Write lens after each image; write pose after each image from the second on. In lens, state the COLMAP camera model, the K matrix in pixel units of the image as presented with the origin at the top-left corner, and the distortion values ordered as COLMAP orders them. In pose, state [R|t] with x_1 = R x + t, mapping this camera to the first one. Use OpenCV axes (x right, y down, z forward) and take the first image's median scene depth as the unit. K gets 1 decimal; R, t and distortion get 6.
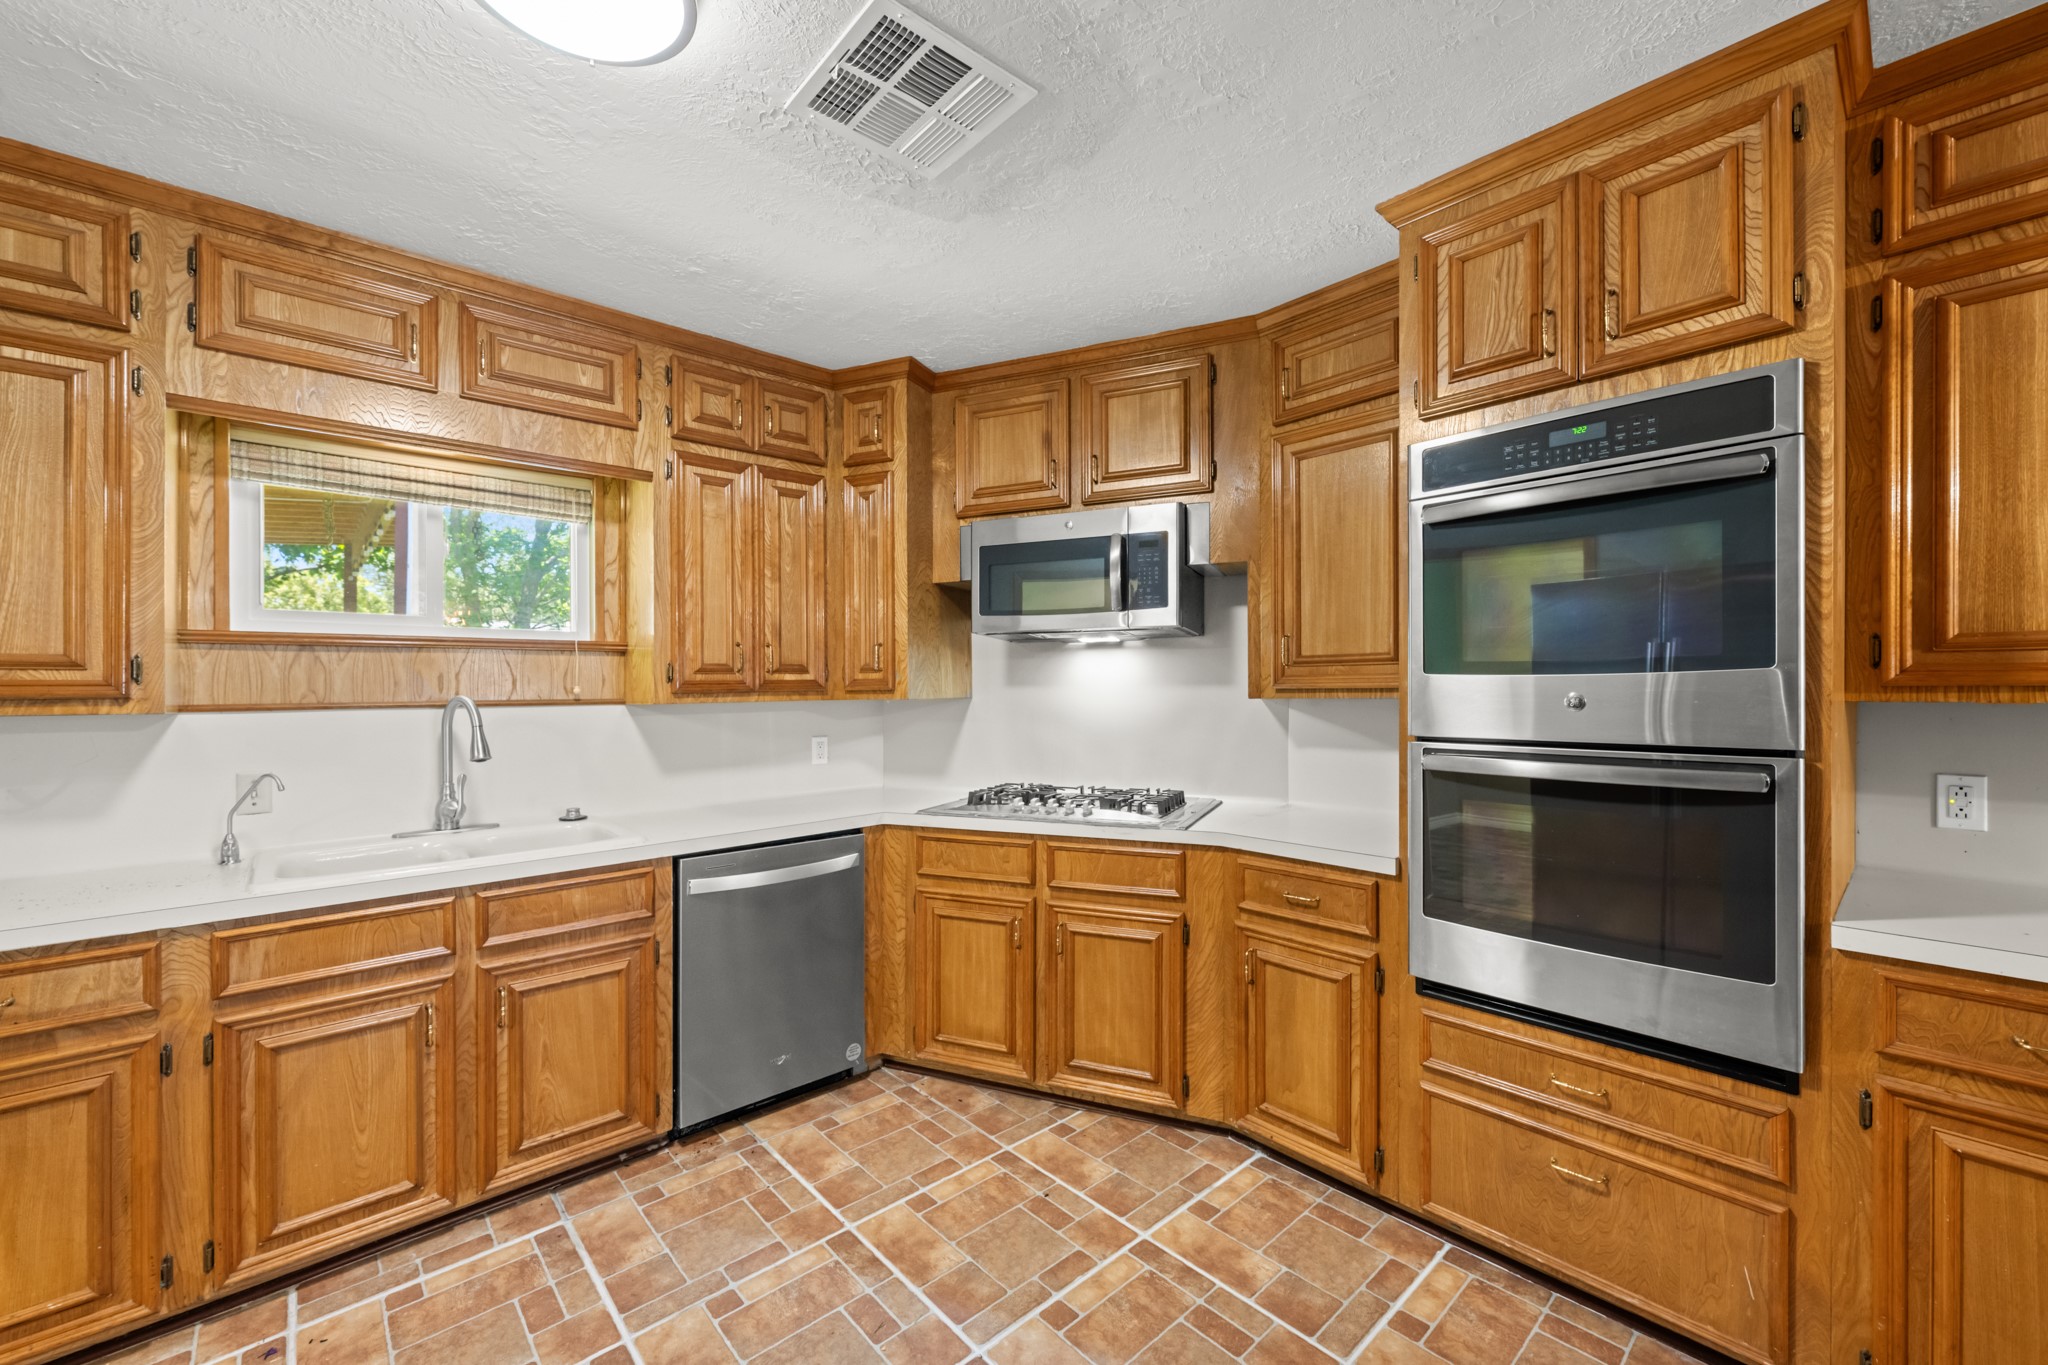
lens RADIAL K [[812.4, 0, 1031.0], [0, 812.4, 685.0], [0, 0, 1]] dist [-0.001220, -0.000077]
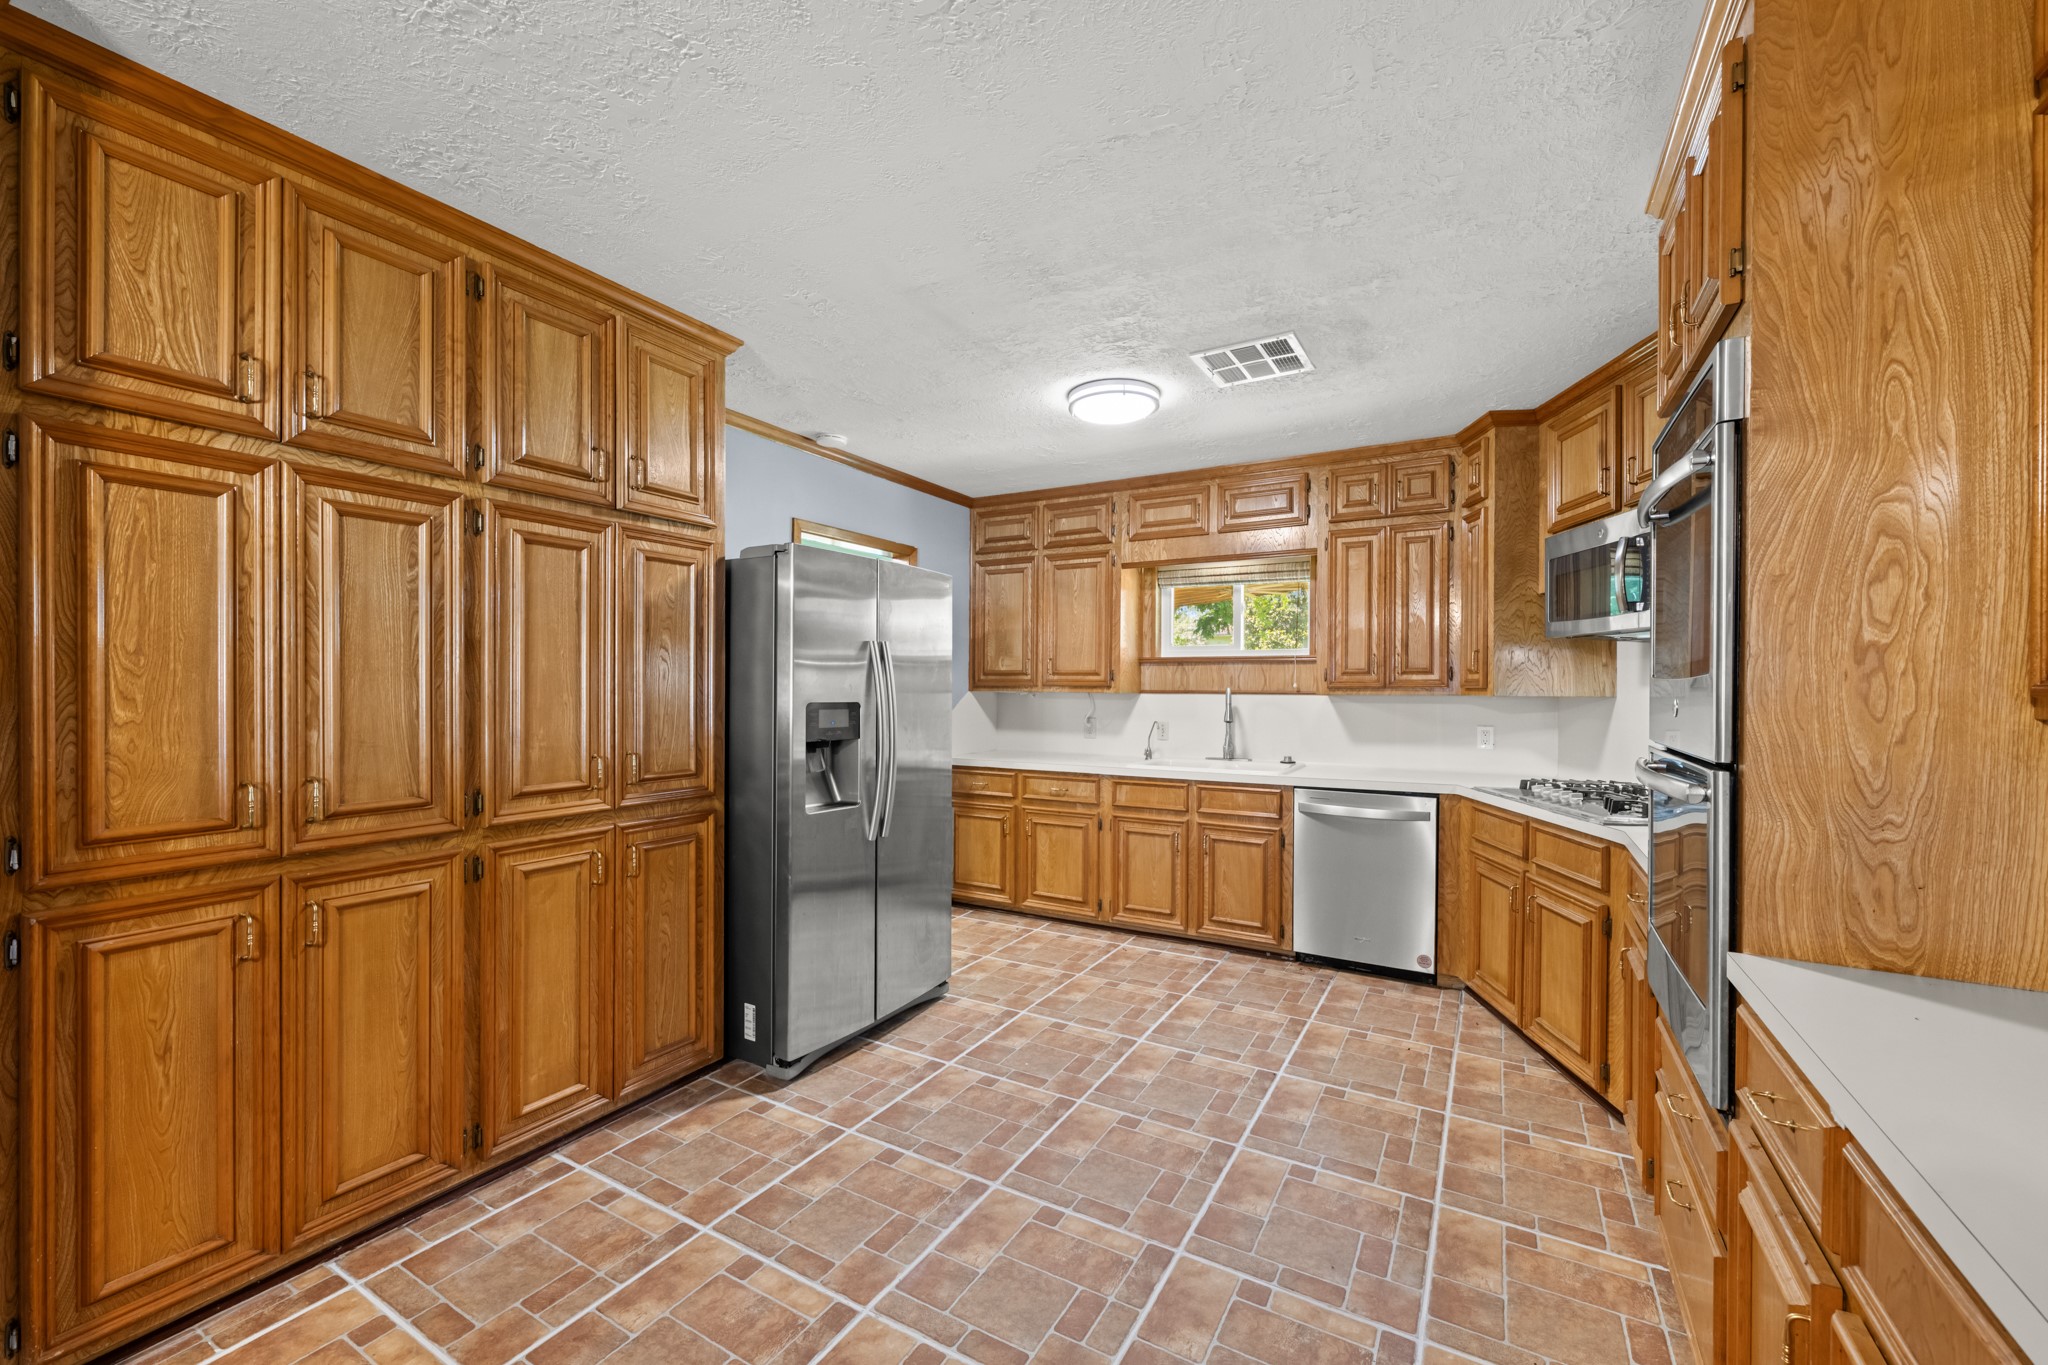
lens RADIAL K [[812.4, 0, 1034.4], [0, 812.4, 702.5], [0, 0, 1]] dist [-0.001220, -0.000077]
pose [[0.311990, 0.029705, -0.949621, 0.995950], [-0.003493, 0.999540, 0.030119, -0.008779], [0.950079, -0.006080, 0.311950, -0.017248]]
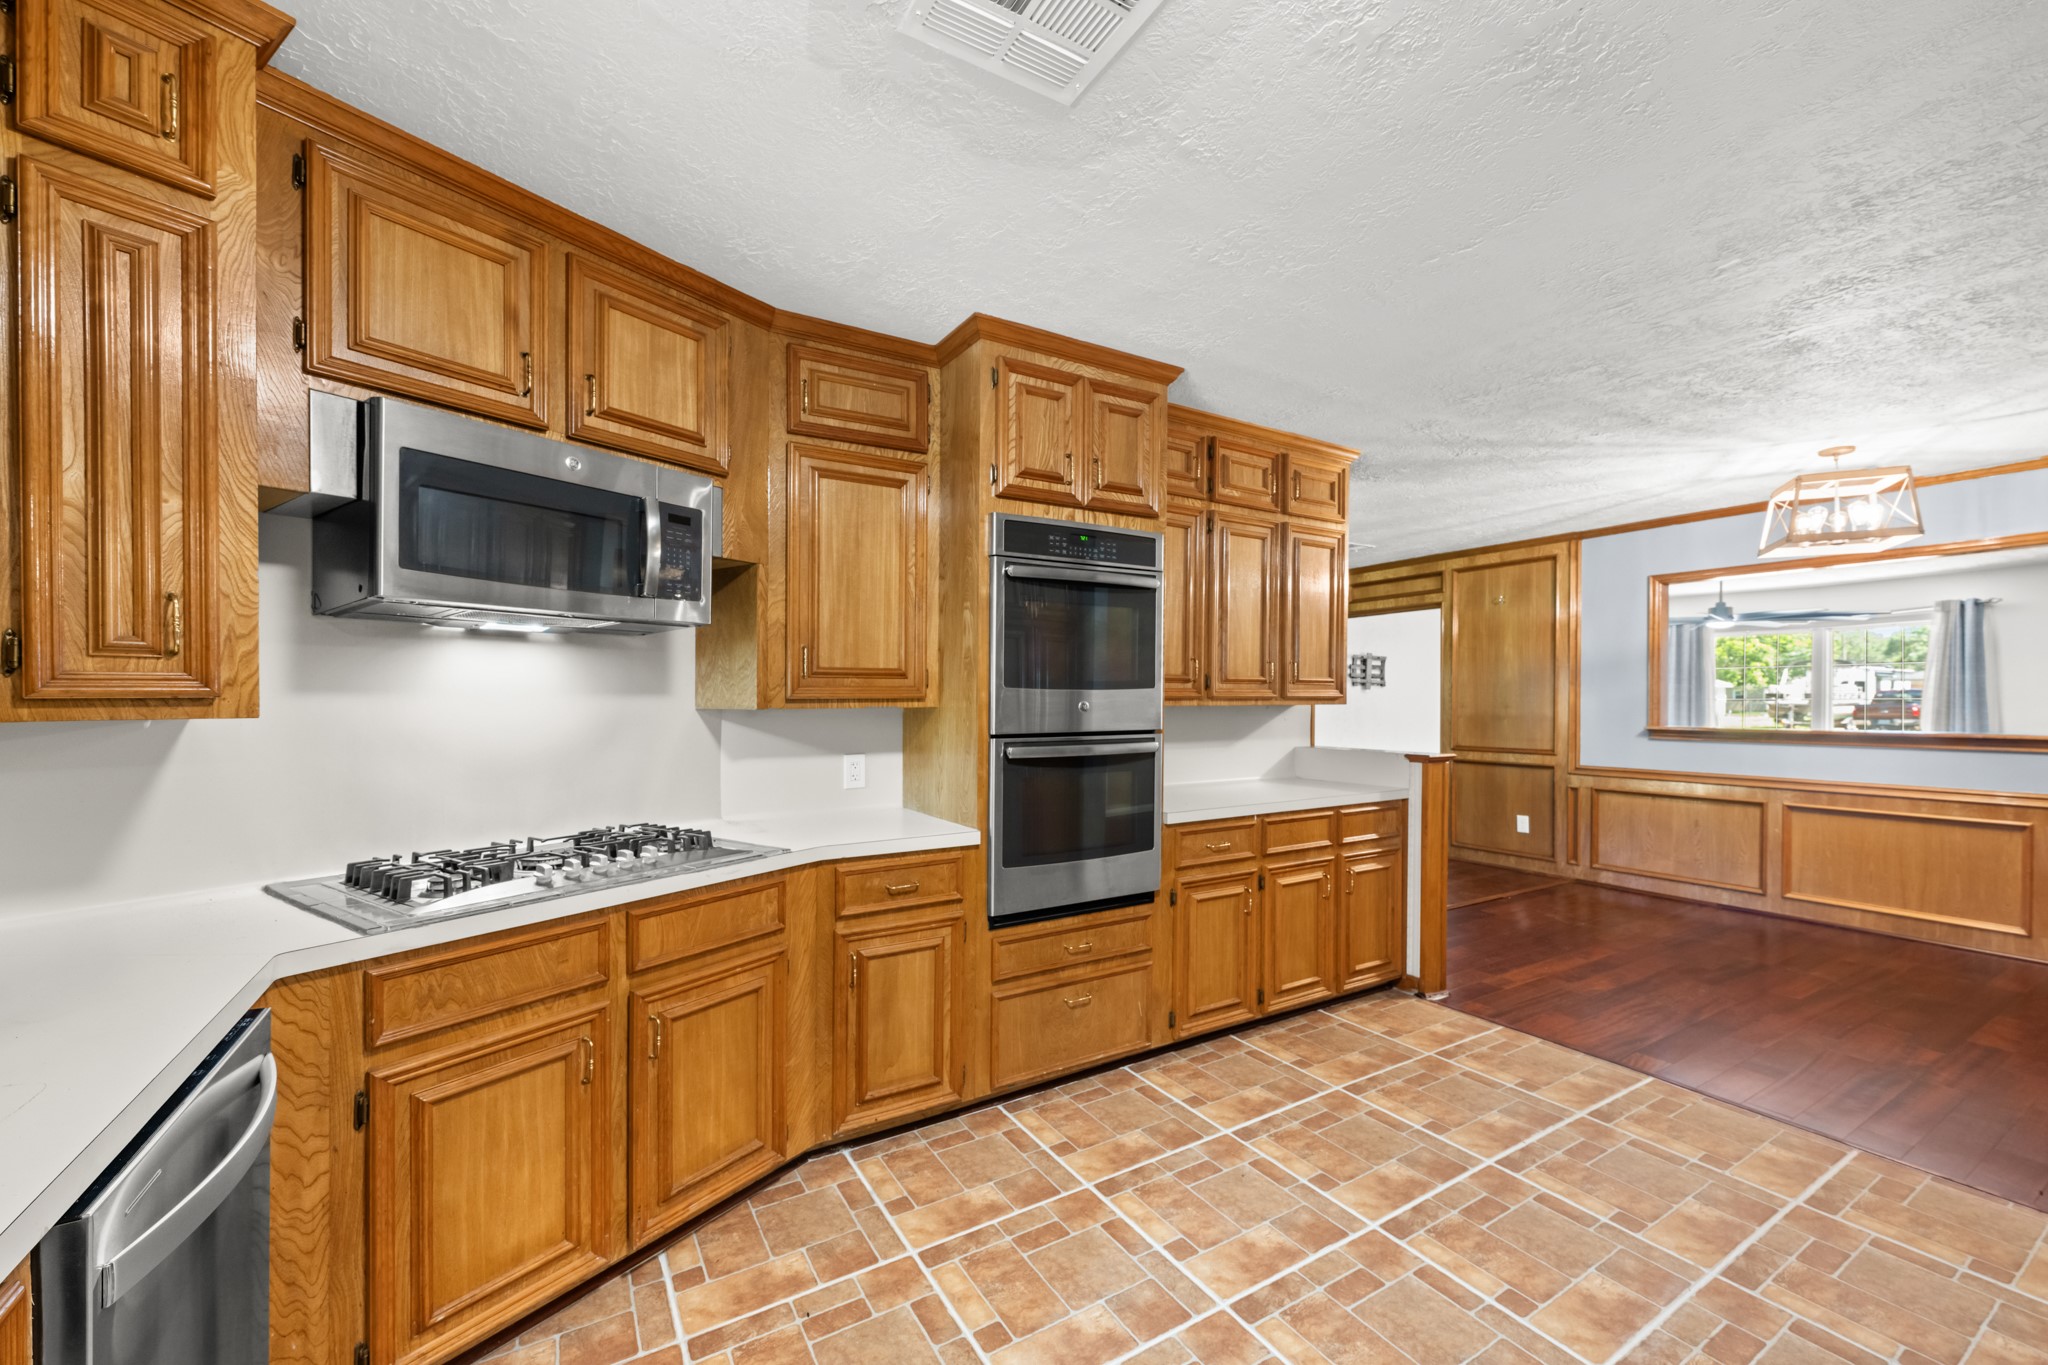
lens RADIAL K [[812.4, 0, 1033.3], [0, 812.4, 711.9], [0, 0, 1]] dist [-0.001220, -0.000077]
pose [[0.193726, -0.010515, 0.980999, -0.692392], [-0.002818, 0.999932, 0.011274, 0.009604], [-0.981052, -0.004949, 0.193684, 0.585312]]
